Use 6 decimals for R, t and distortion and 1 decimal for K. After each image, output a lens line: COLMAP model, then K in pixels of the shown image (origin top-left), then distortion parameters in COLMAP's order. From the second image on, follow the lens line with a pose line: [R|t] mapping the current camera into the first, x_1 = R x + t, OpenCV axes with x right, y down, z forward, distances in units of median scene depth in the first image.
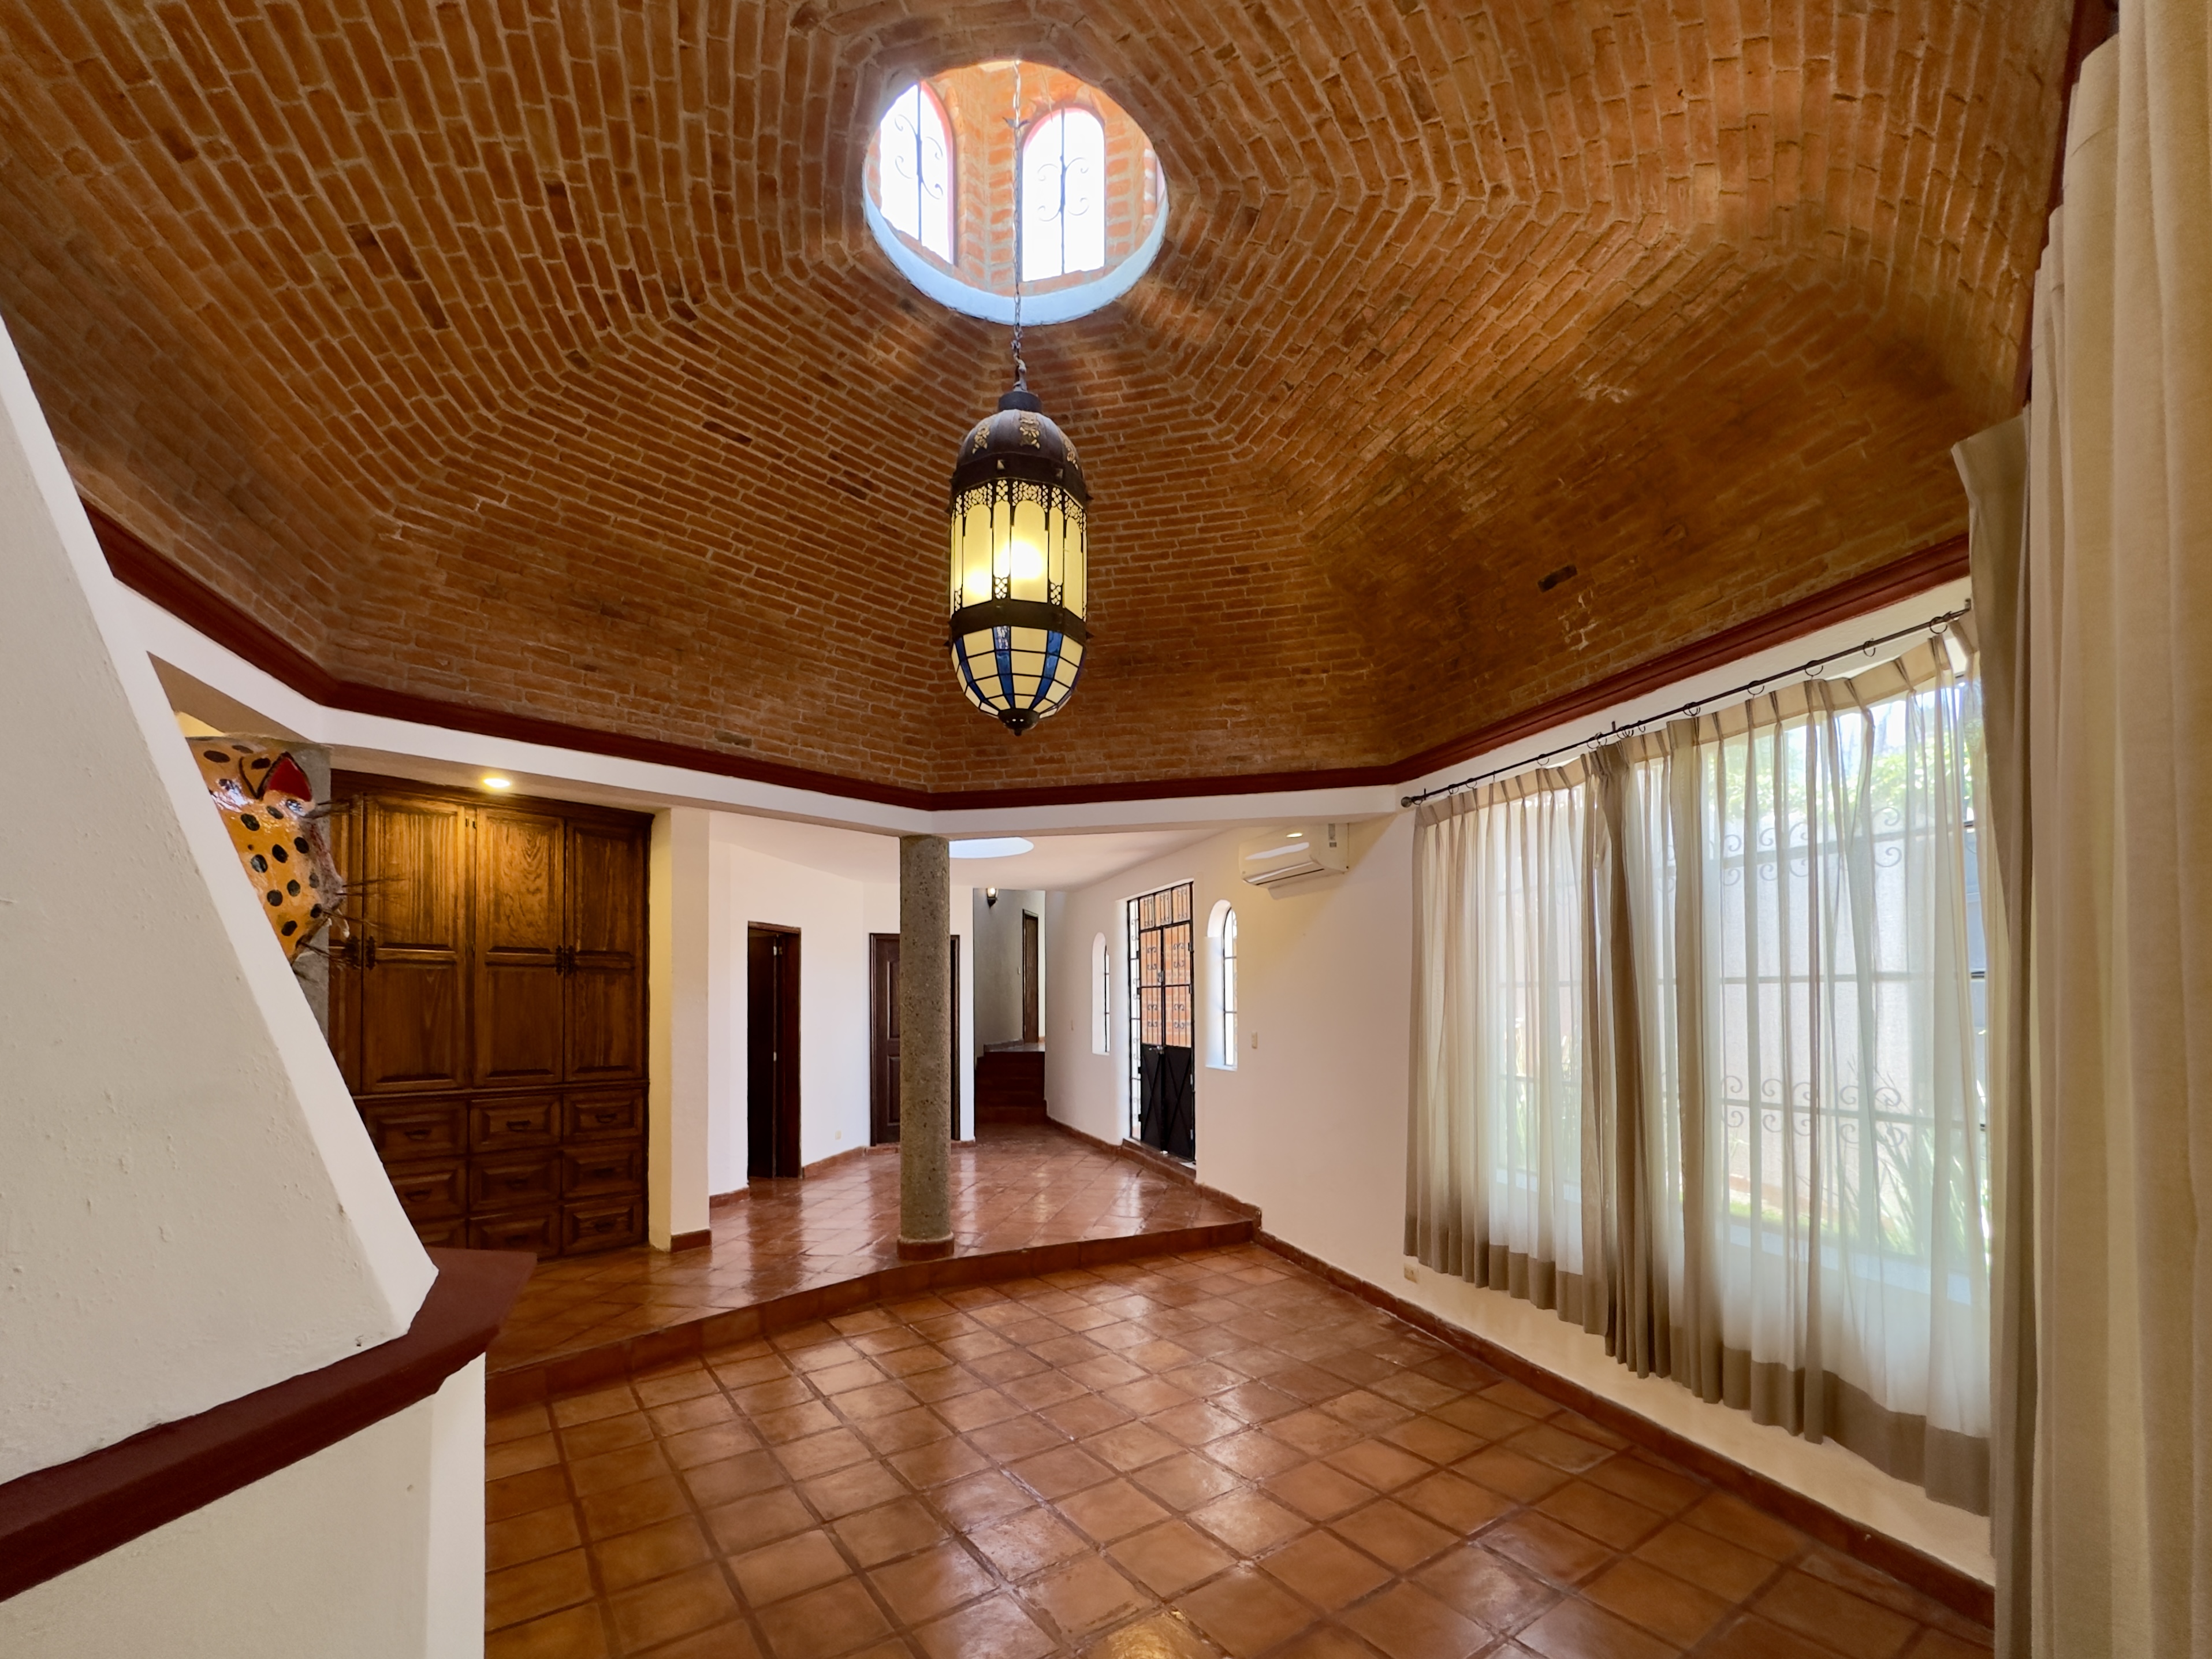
lens RADIAL K [[950.0, 0, 1102.3], [0, 950.0, 986.5], [0, 0, 1]] dist [-0.002255, 0.000215]
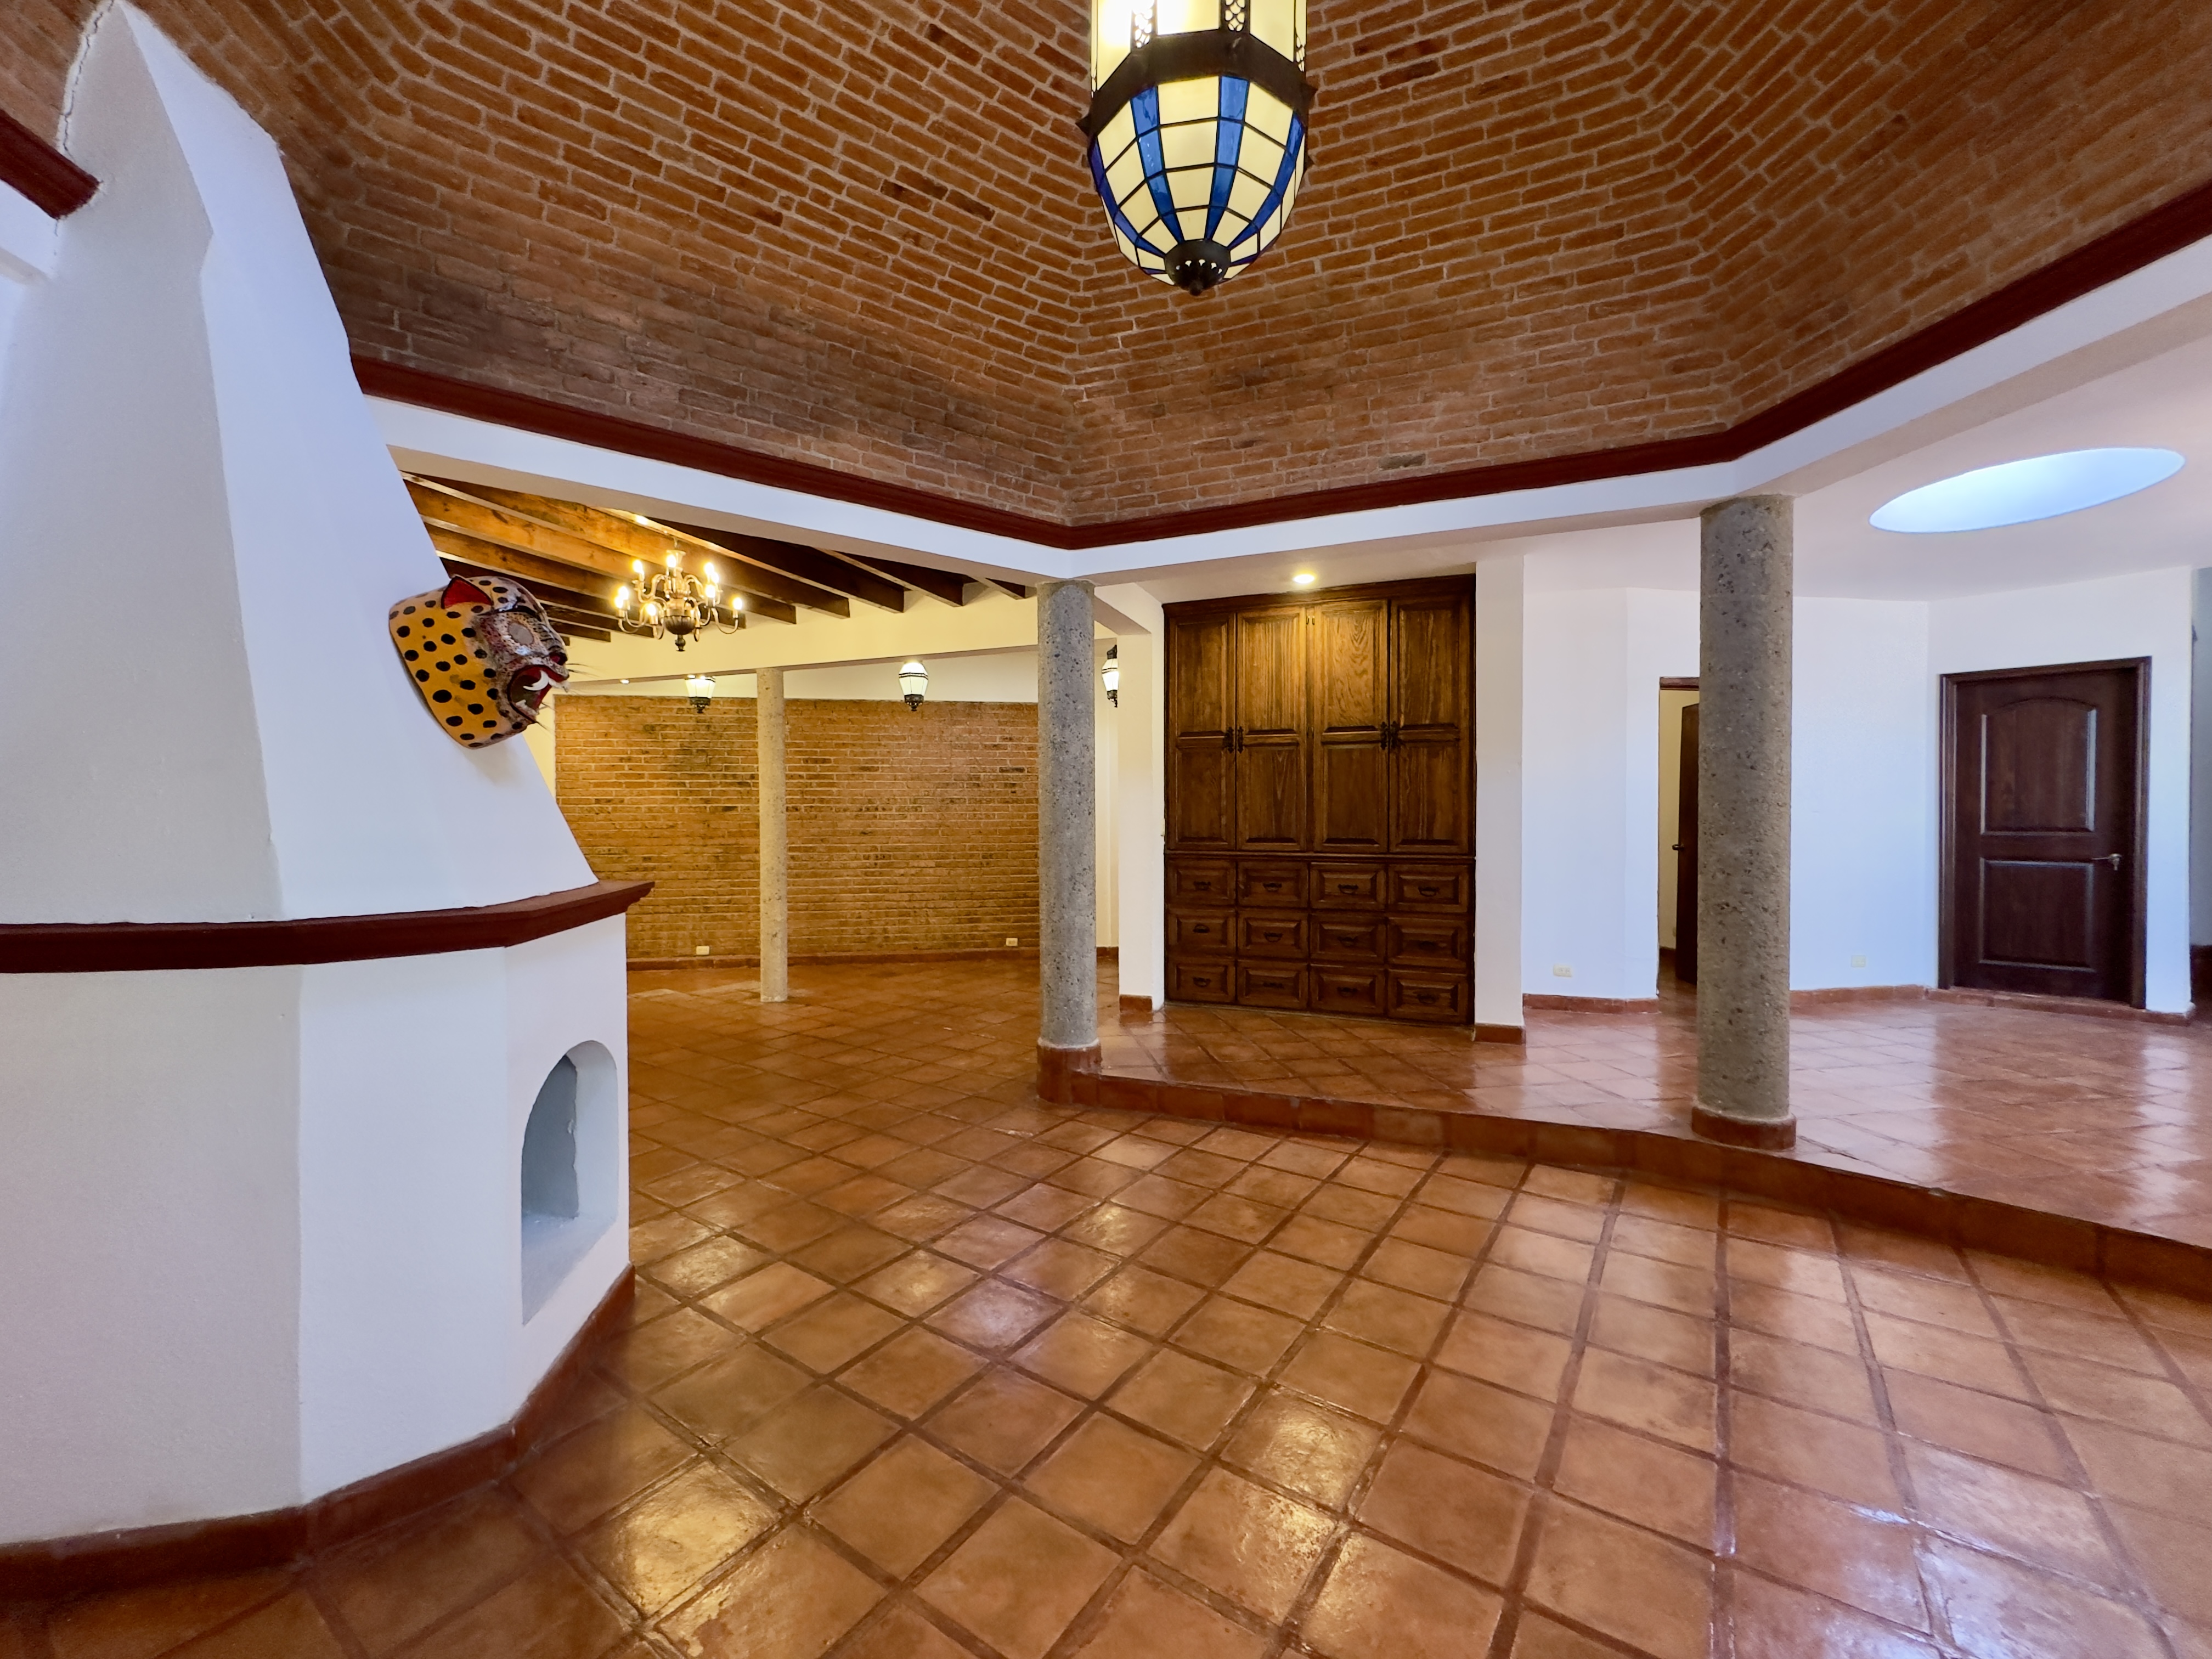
lens RADIAL K [[878.2, 0, 1101.0], [0, 878.2, 827.0], [0, 0, 1]] dist [-0.002476, 0.000244]
pose [[0.343627, 0.019243, -0.938909, 0.288203], [0.019120, 0.999439, 0.027481, 0.049802], [0.938912, -0.027395, 0.343066, 0.461593]]
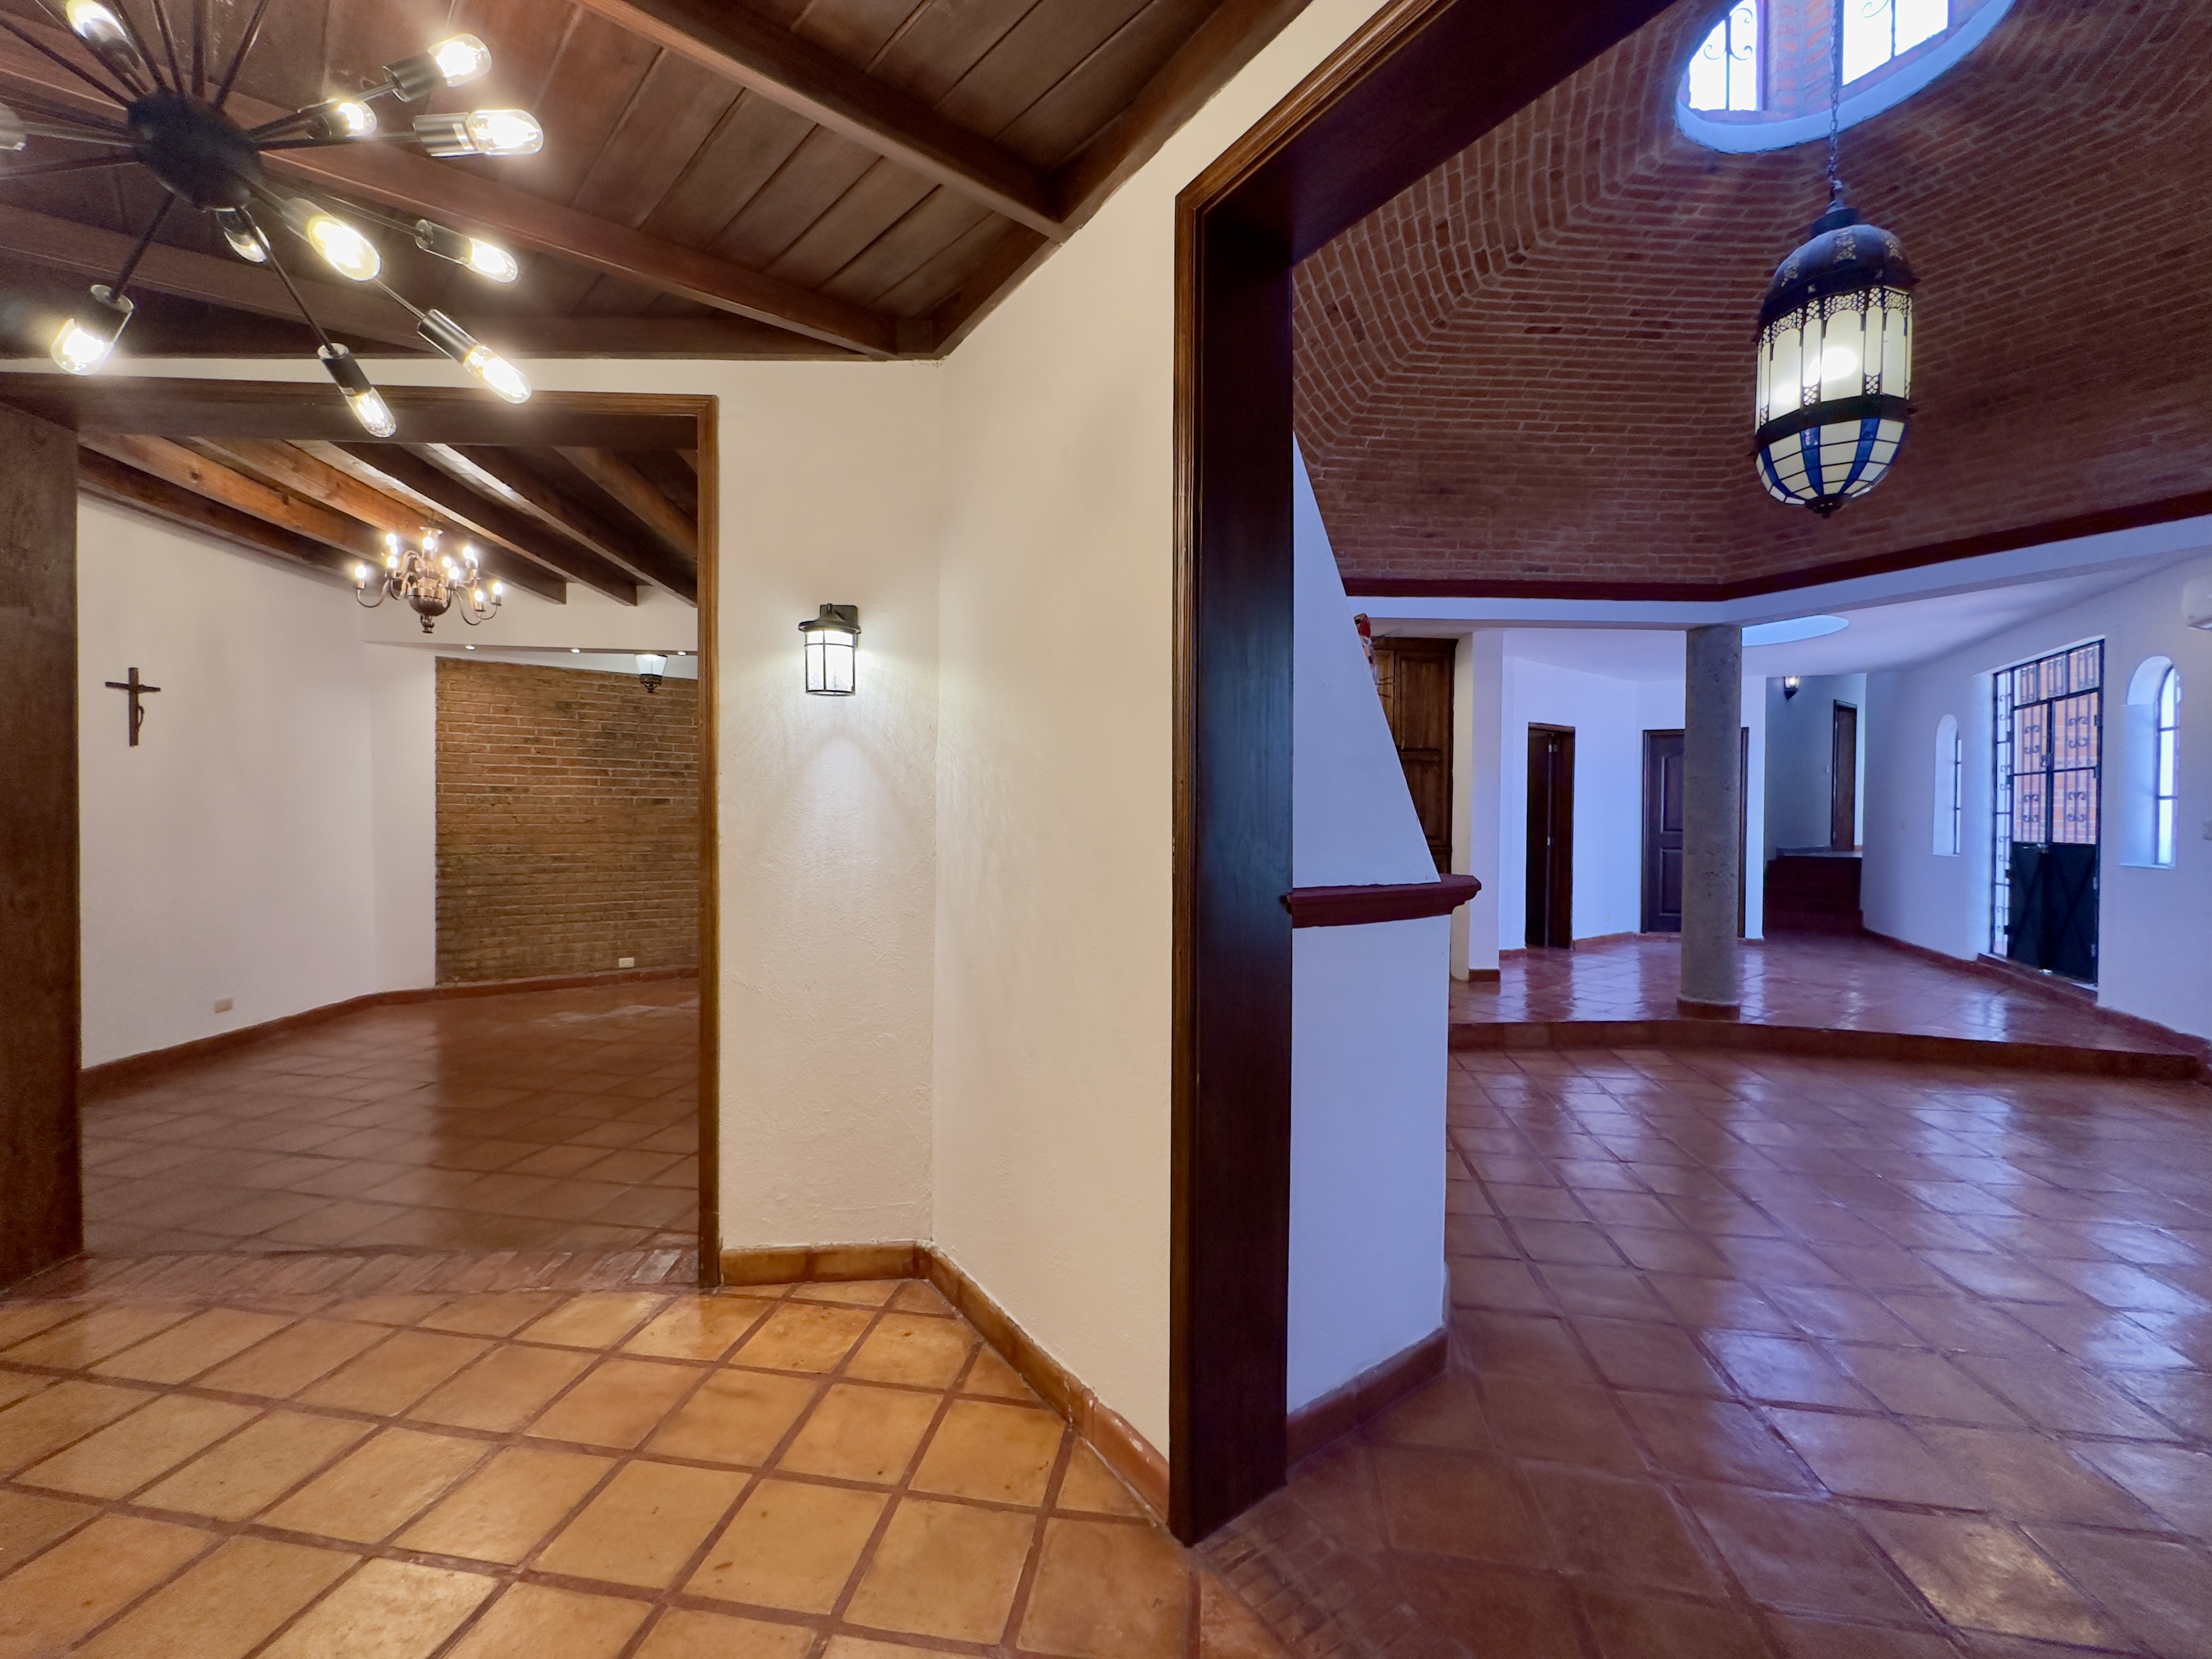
lens RADIAL K [[878.2, 0, 1101.0], [0, 878.2, 827.0], [0, 0, 1]] dist [-0.002476, 0.000244]
pose [[0.711241, 0.019580, -0.702676, 0.024450], [0.000389, 0.999601, 0.028248, 0.048724], [0.702948, -0.020365, 0.710949, -0.233931]]
